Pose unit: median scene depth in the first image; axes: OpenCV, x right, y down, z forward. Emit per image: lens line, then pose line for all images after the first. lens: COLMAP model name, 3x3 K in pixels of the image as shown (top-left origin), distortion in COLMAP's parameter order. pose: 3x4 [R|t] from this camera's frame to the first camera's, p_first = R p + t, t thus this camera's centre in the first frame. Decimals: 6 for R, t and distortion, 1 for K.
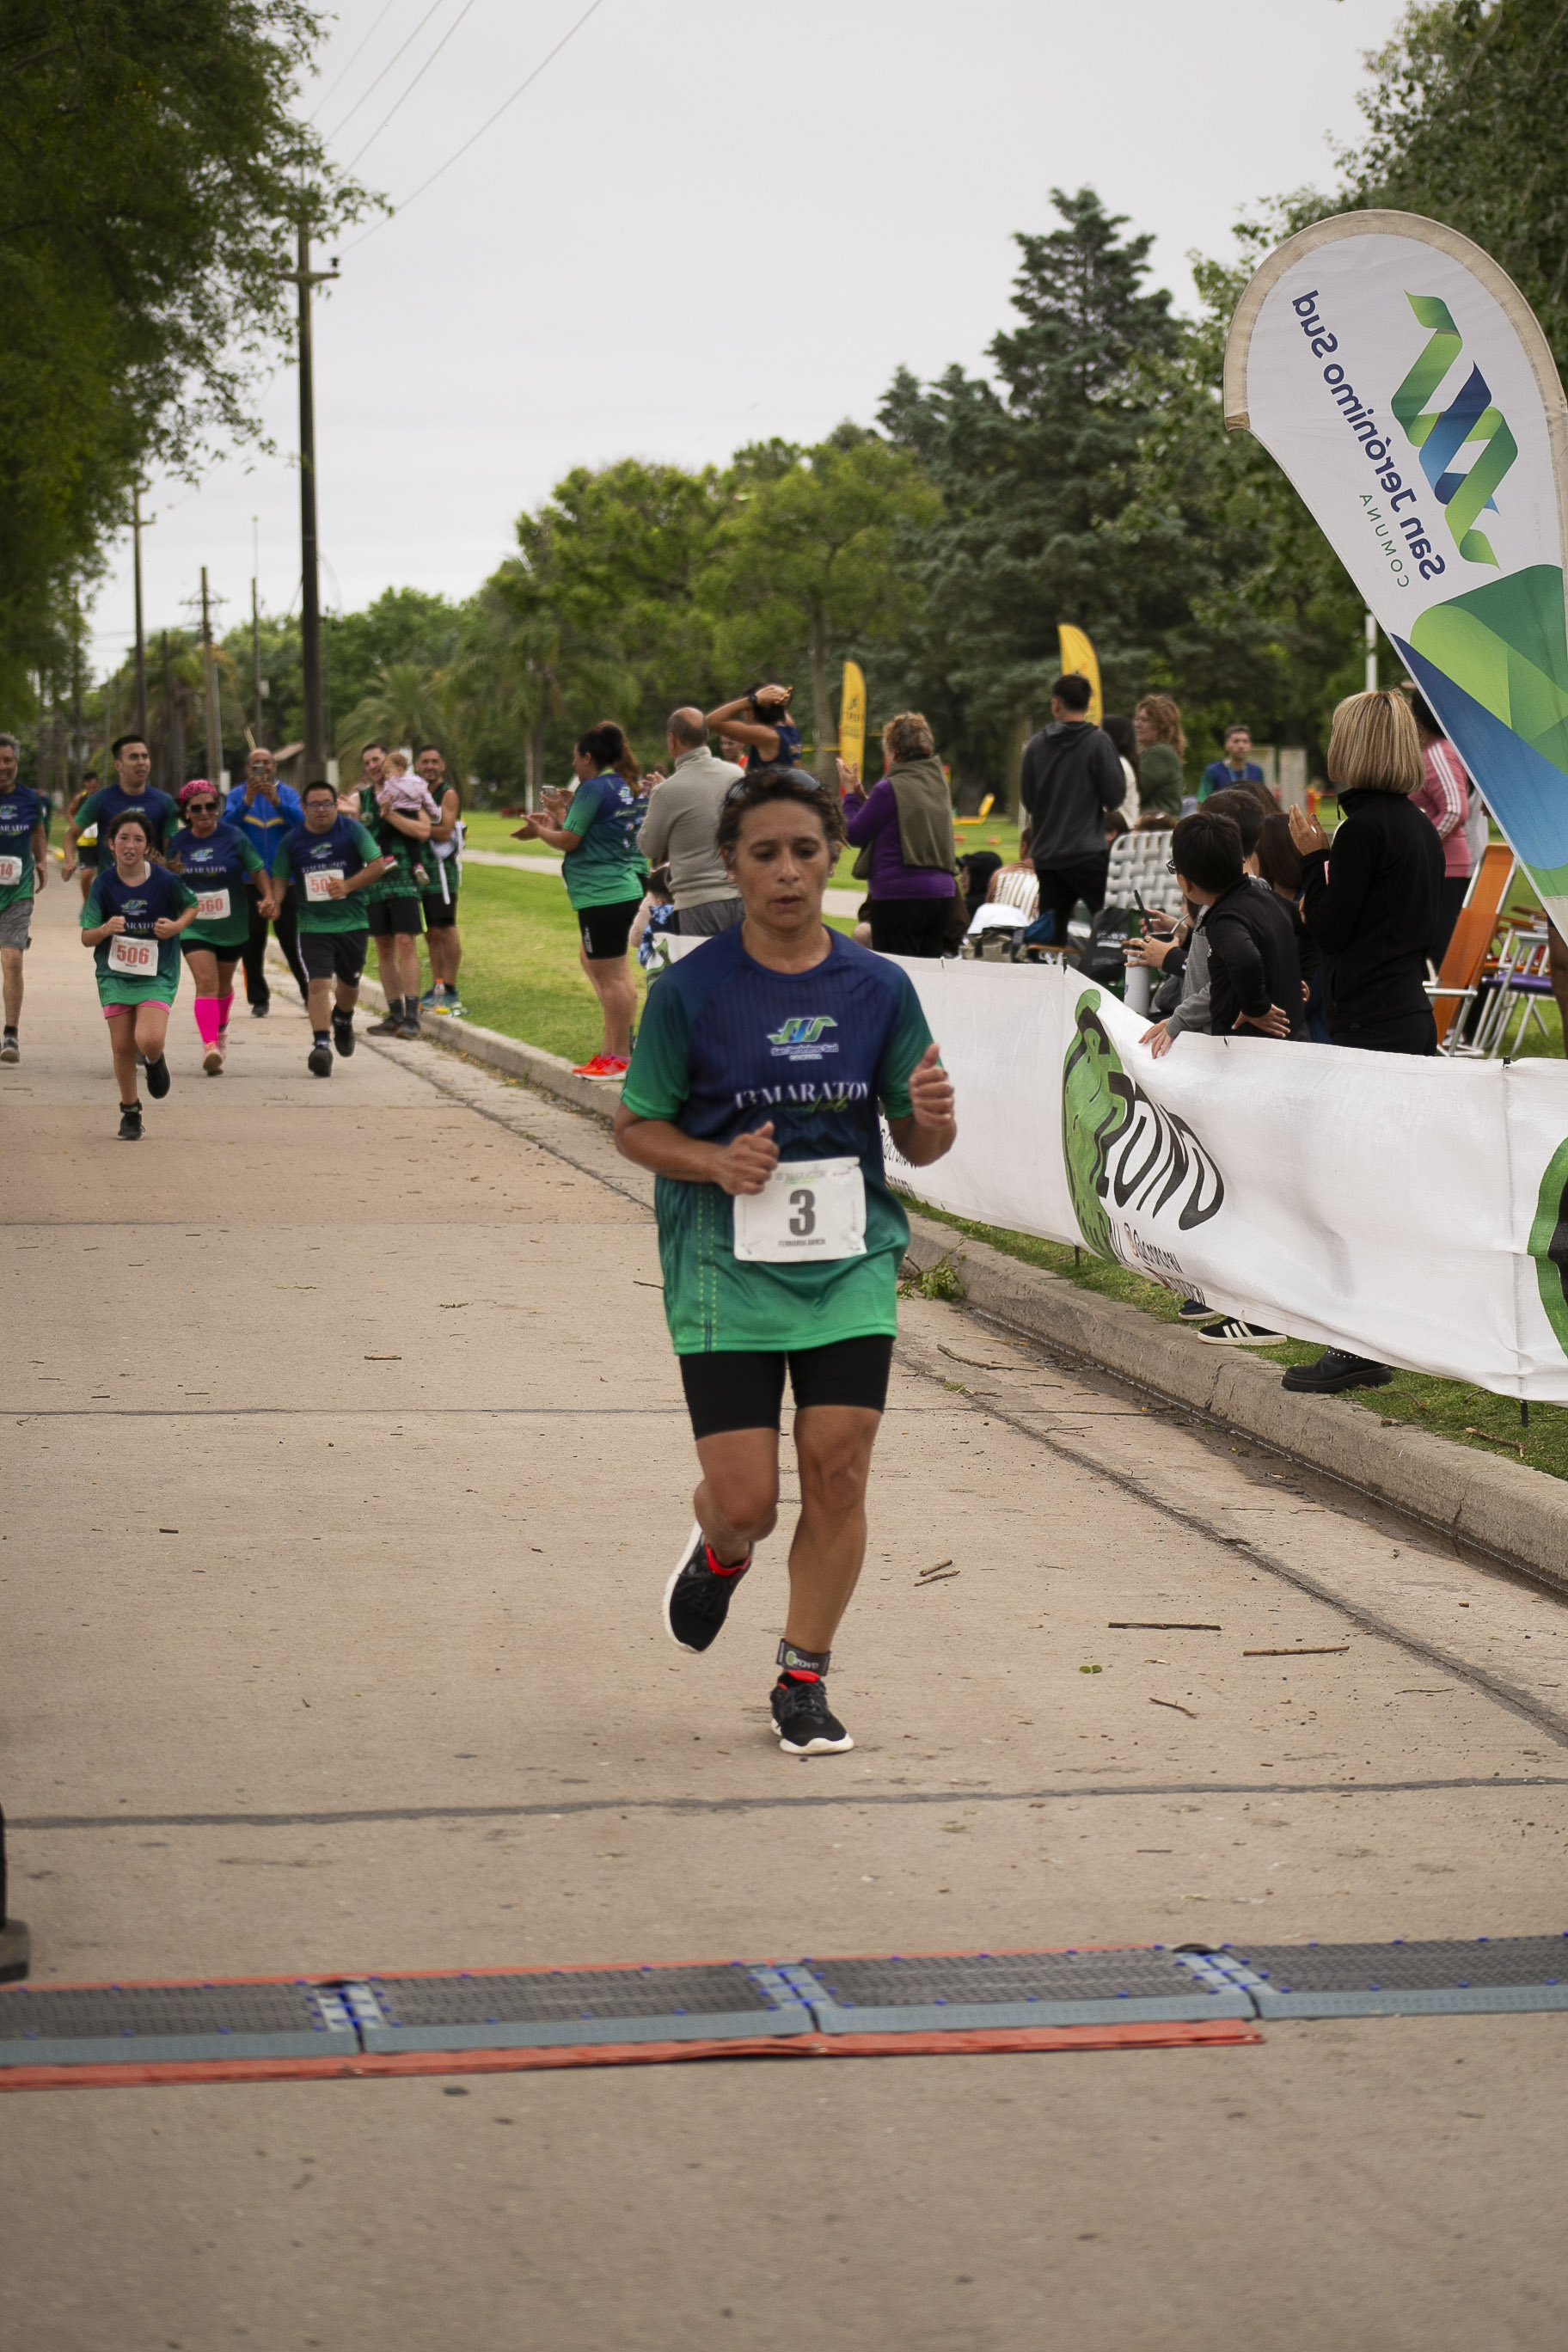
lens RADIAL K [[5534.4, 0, 741.9], [0, 5534.4, 1176.1], [0, 0, 1]] dist [-0.028931, 0.519068]
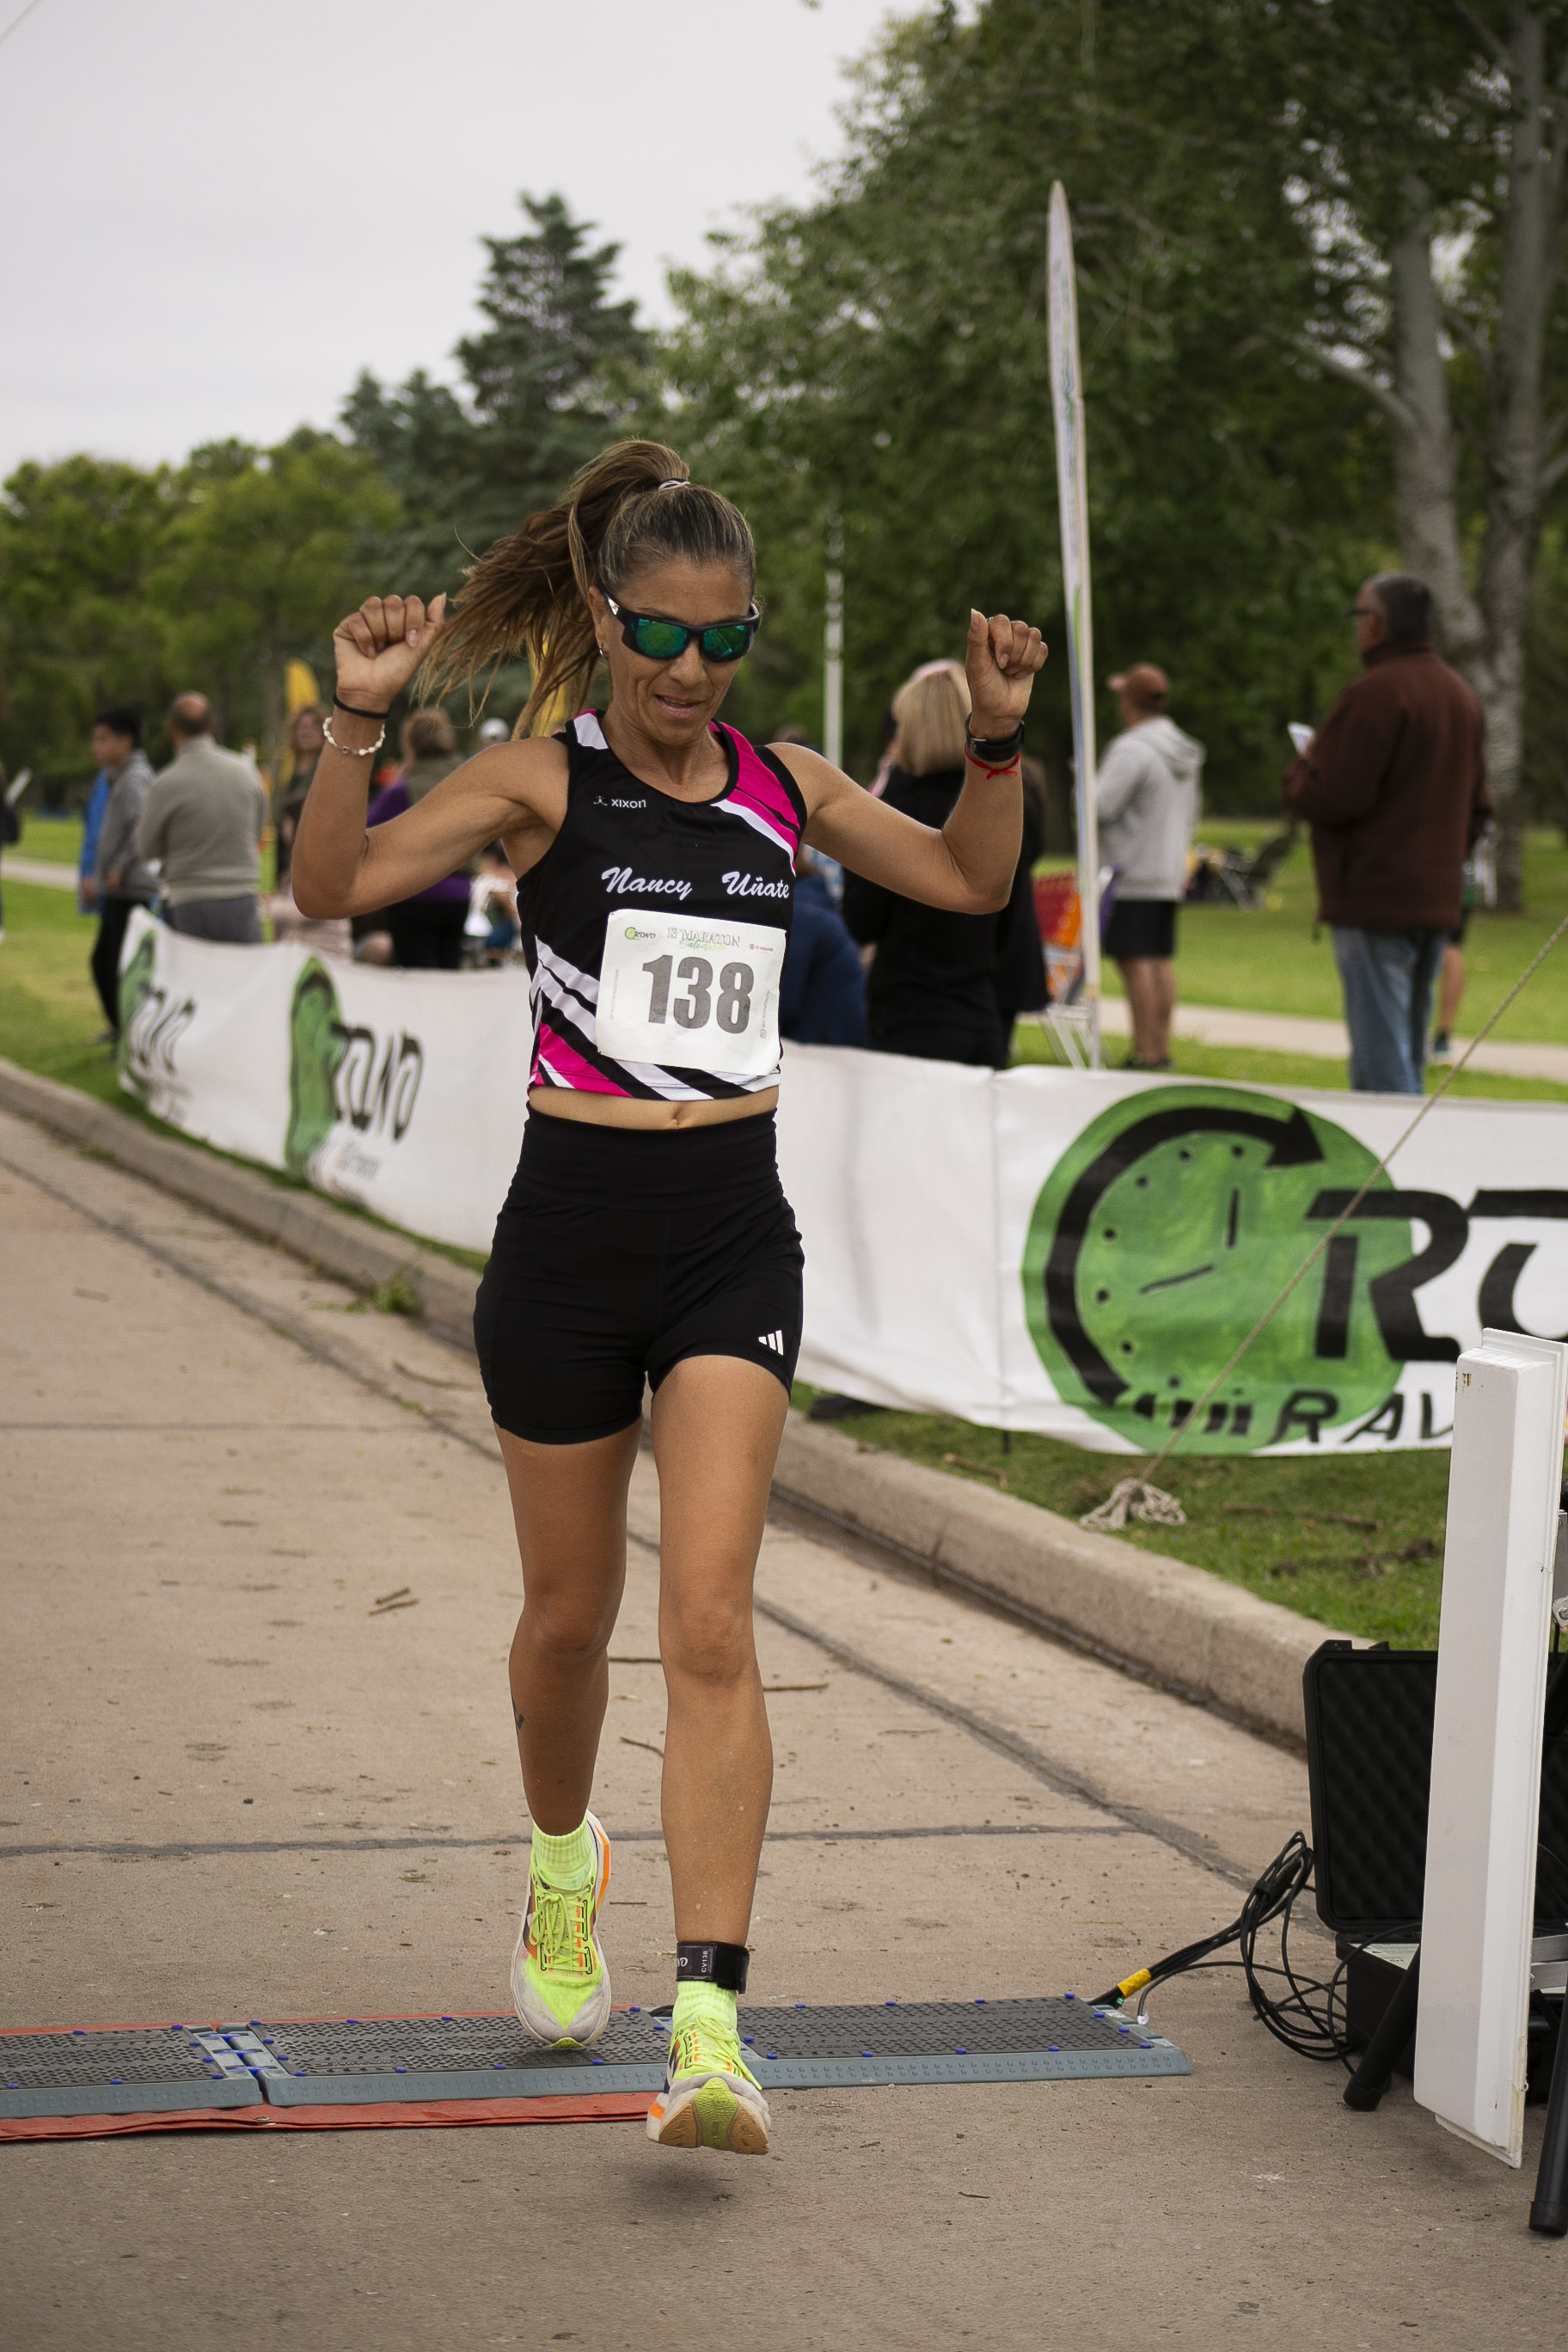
lens RADIAL K [[5584.0, 0, 784.0], [0, 5584.0, 1176.0], [0, 0, 1]] dist [-0.022367, 0.813172]
pose [[0.994076, 0.018584, 0.107089, -0.001859], [-0.018198, 0.999824, -0.004585, 0.002041], [-0.107156, 0.002609, 0.994239, 0.040929]]
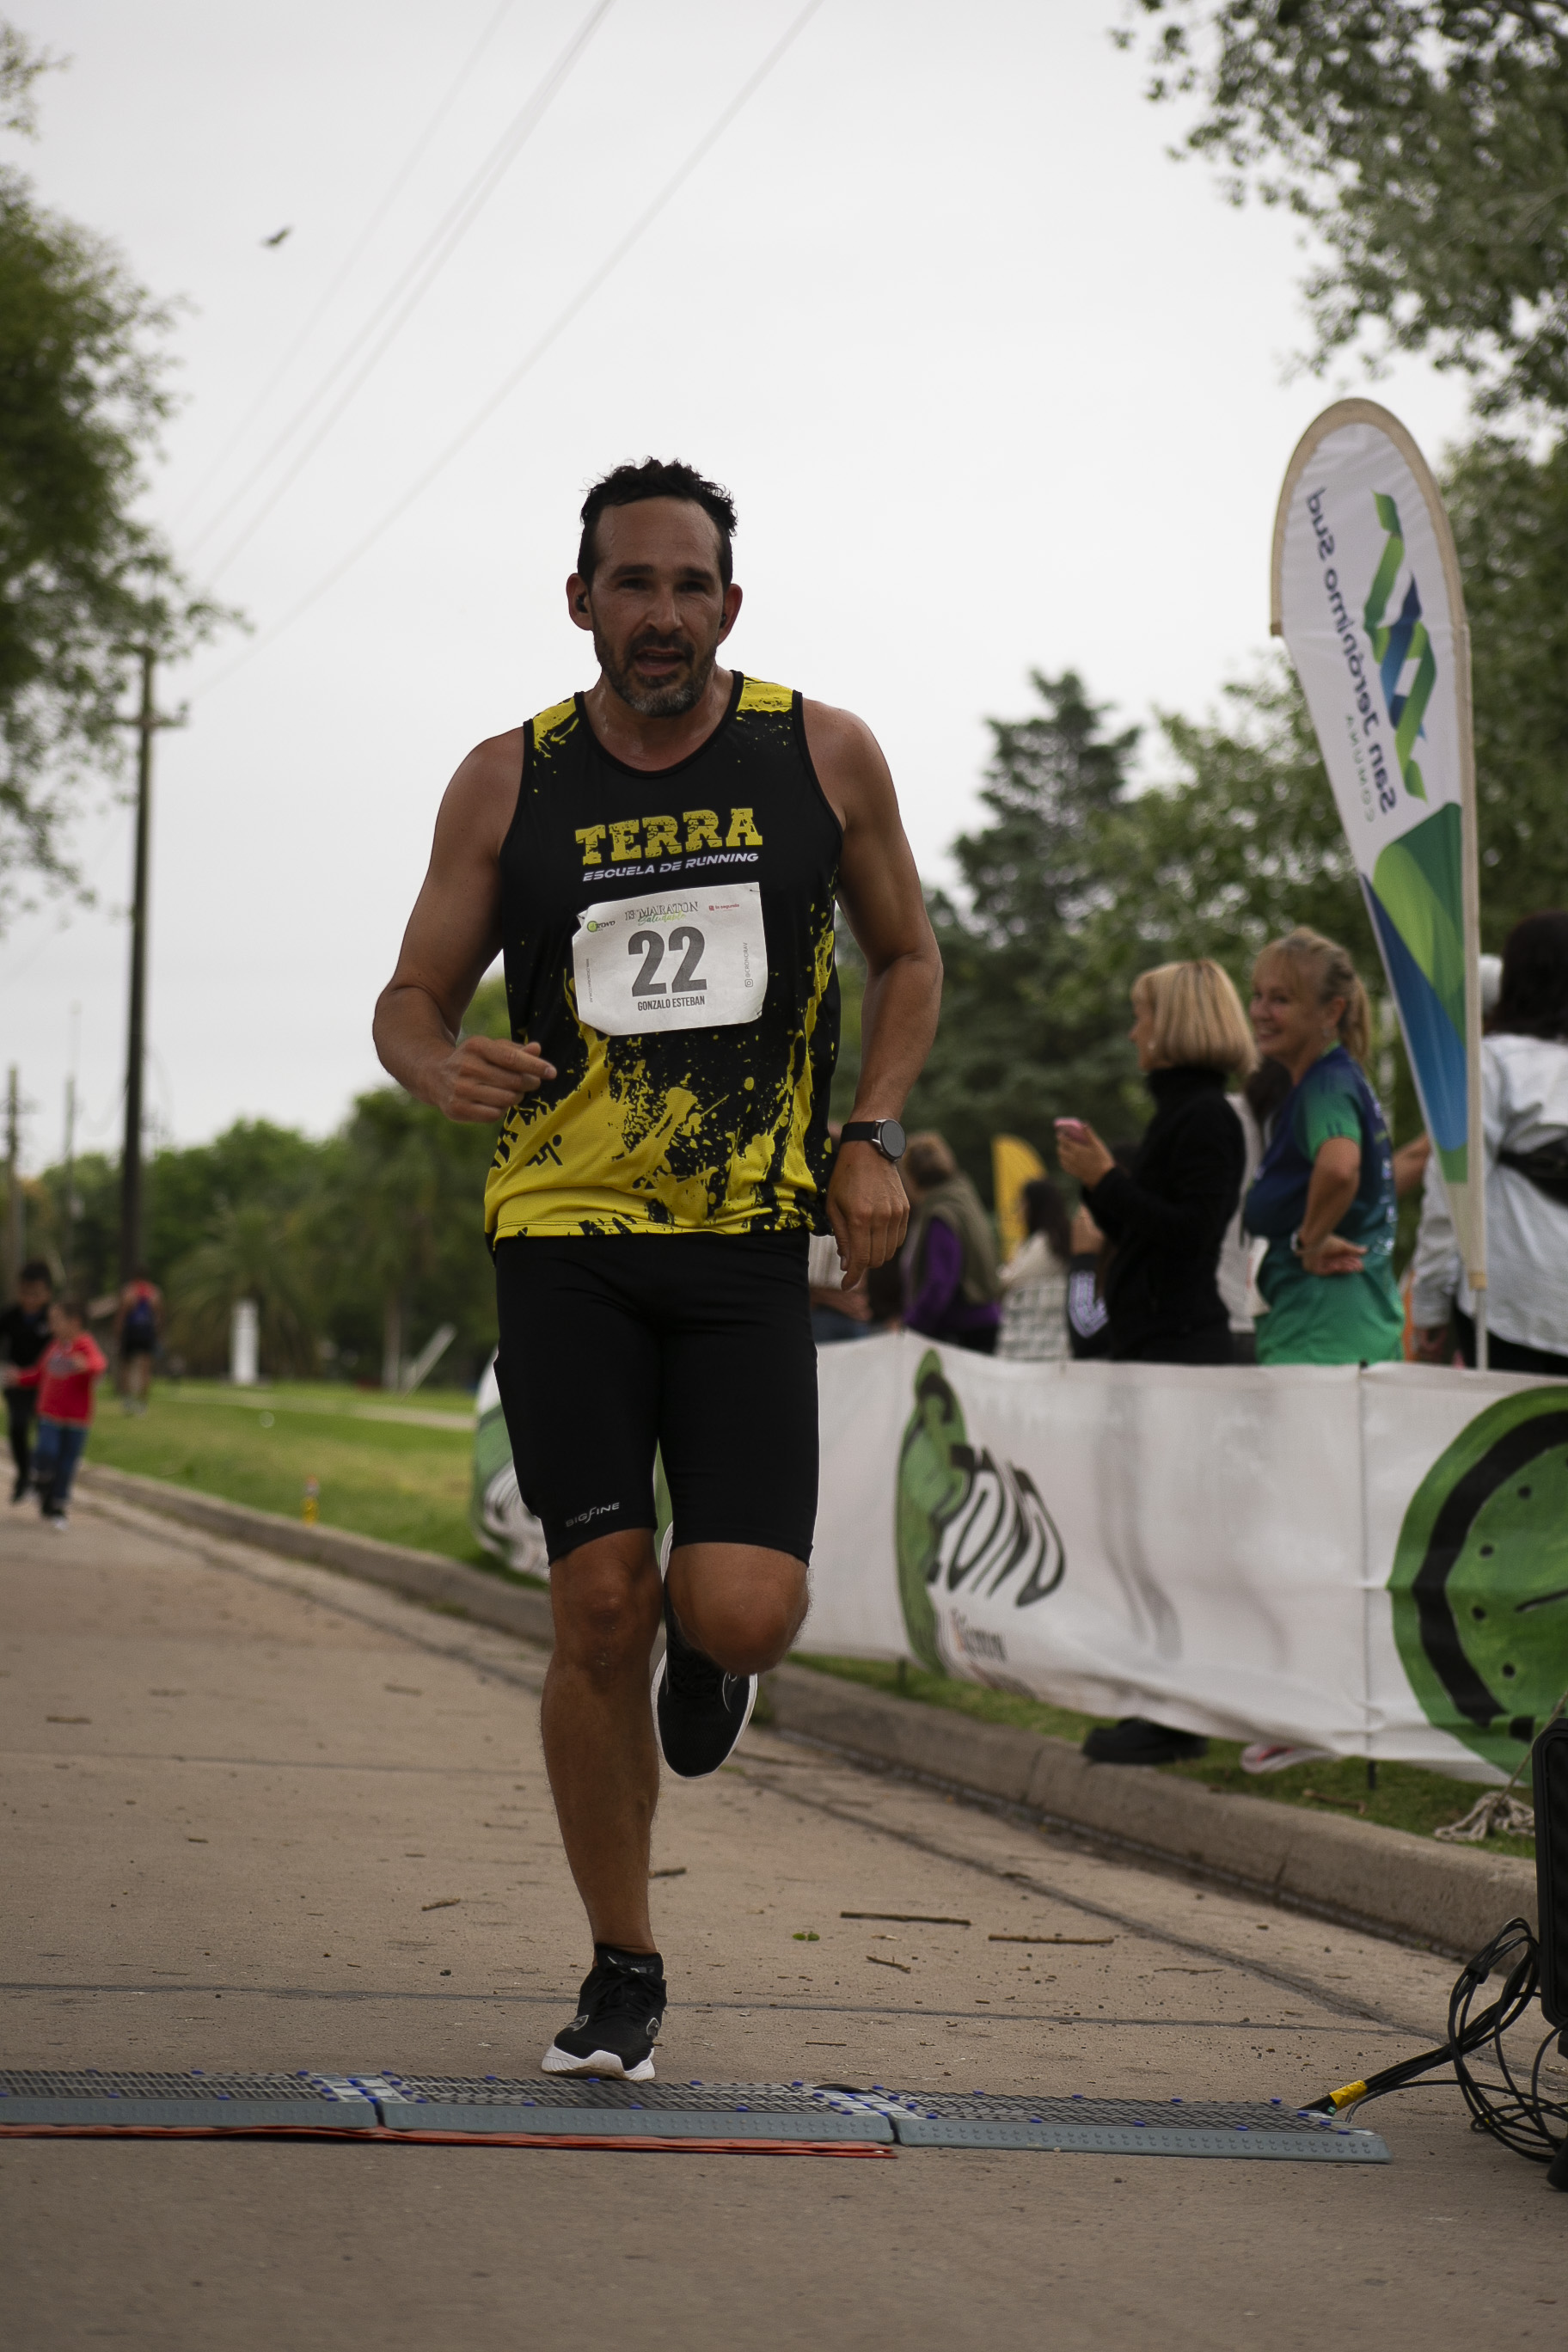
lens RADIAL K [[6588.4, 0, 784.0], [0, 6588.4, 1176.0], [0, 0, 1]] dist [0.165673, 1.592575]
pose [[0.998803, 0.046305, 0.015788, 0.031923], [-0.044320, 0.993074, -0.108815, 0.070192], [-0.020718, 0.107985, 0.993937, -0.027149]]
